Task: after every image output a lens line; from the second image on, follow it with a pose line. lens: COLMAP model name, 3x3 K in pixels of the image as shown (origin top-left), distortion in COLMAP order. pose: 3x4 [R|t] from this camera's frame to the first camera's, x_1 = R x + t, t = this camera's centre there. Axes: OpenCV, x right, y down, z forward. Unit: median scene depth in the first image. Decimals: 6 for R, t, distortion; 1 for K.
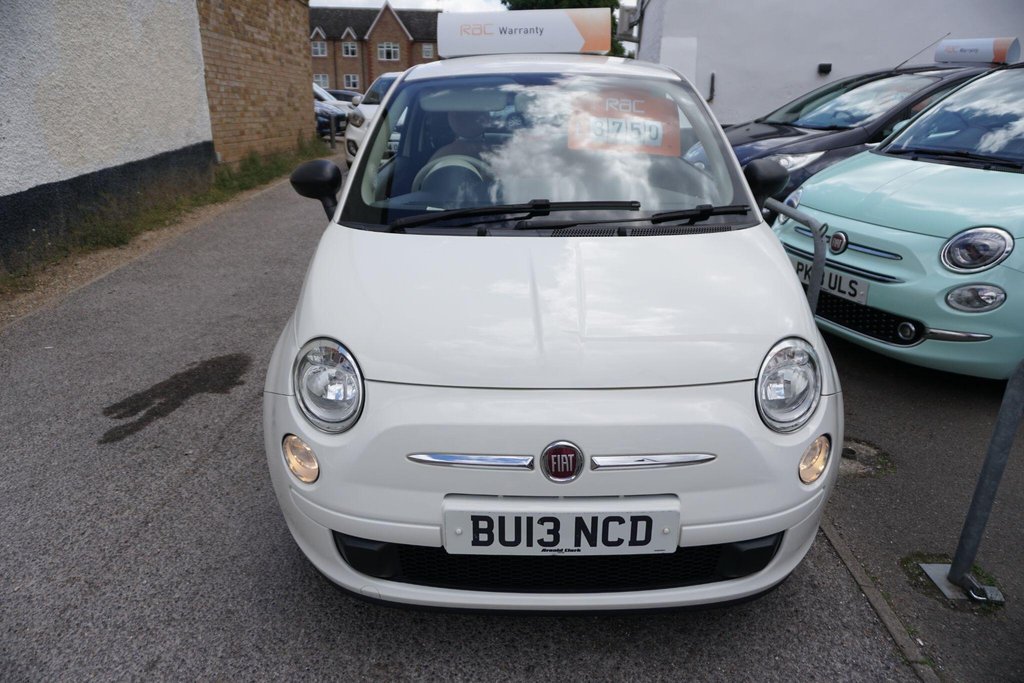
lens RADIAL K [[689.0, 0, 512.0], [0, 689.0, 341.5], [0, 0, 1]] dist [-0.041362, 0.031465]
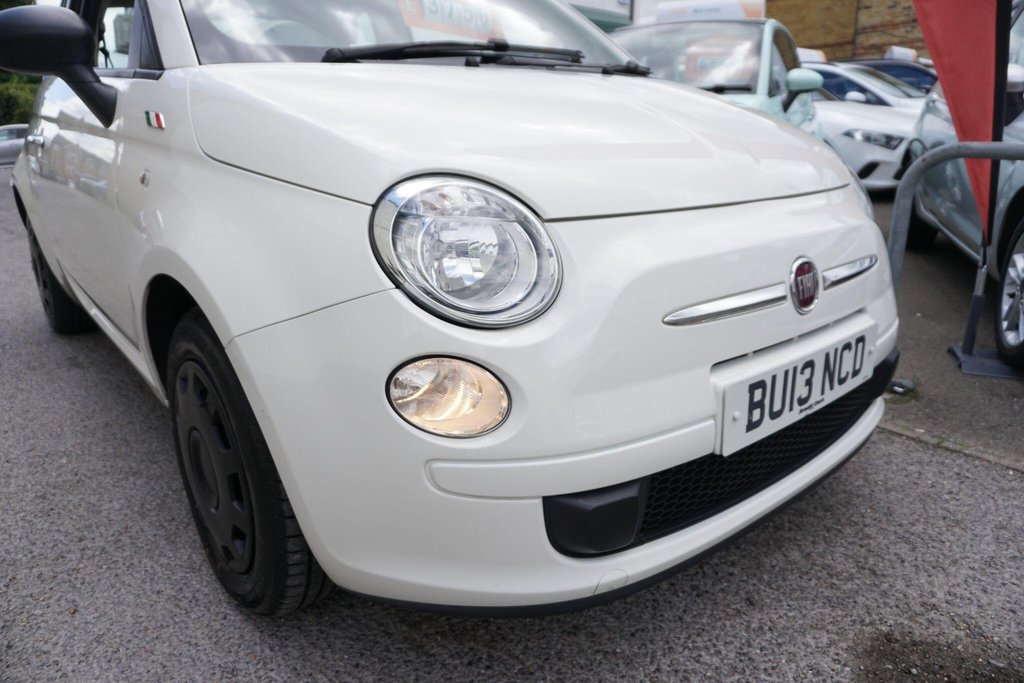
lens RADIAL K [[689.0, 0, 512.0], [0, 689.0, 341.5], [0, 0, 1]] dist [-0.041362, 0.031465]
pose [[0.751928, -0.193171, 0.630309, -0.649948], [0.234432, 0.971962, 0.018212, 0.142786], [-0.616154, 0.134070, 0.776131, 0.605586]]
